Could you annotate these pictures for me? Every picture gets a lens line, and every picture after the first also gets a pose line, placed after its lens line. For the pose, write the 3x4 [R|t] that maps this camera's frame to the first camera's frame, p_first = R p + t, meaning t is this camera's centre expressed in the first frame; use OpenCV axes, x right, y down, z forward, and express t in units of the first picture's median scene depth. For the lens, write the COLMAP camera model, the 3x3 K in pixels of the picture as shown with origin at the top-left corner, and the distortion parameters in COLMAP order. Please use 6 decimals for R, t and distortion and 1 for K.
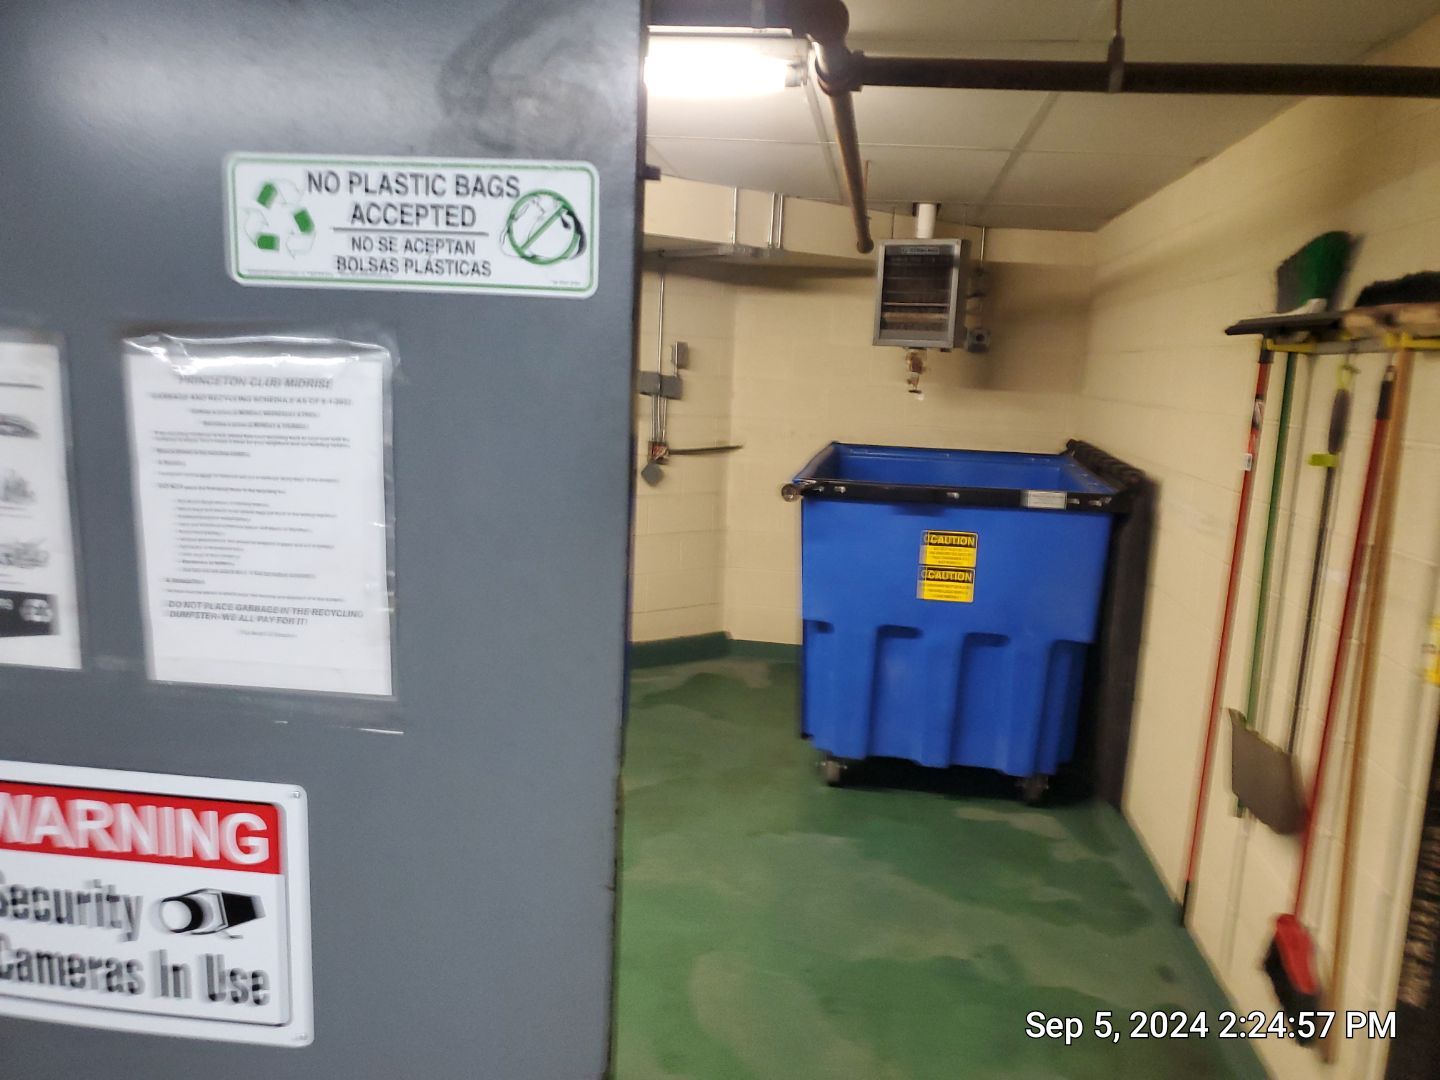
lens RADIAL K [[1131.4, 0, 705.8], [0, 1131.4, 549.0], [0, 0, 1]] dist [0.012905, -0.009415]
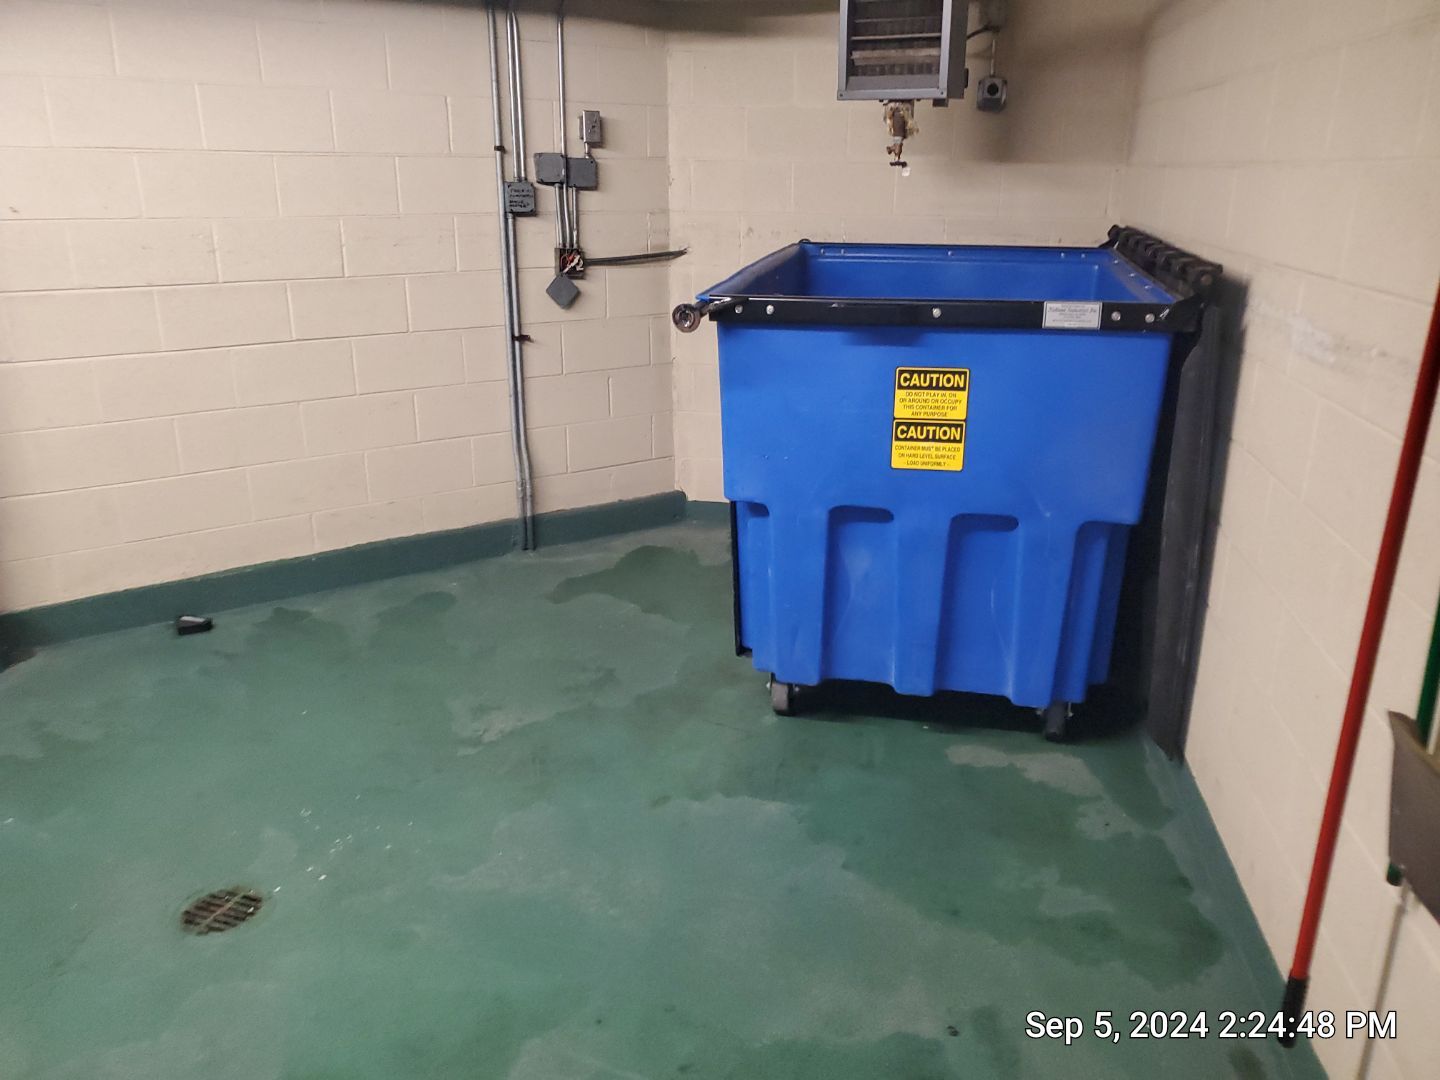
lens RADIAL K [[1182.2, 0, 720.4], [0, 1182.2, 516.8], [0, 0, 1]] dist [0.001480, -0.003225]
pose [[0.999387, -0.028980, -0.019663, 0.094920], [0.031232, 0.991532, 0.126052, -0.018398], [0.015843, -0.126589, 0.991829, 0.266074]]
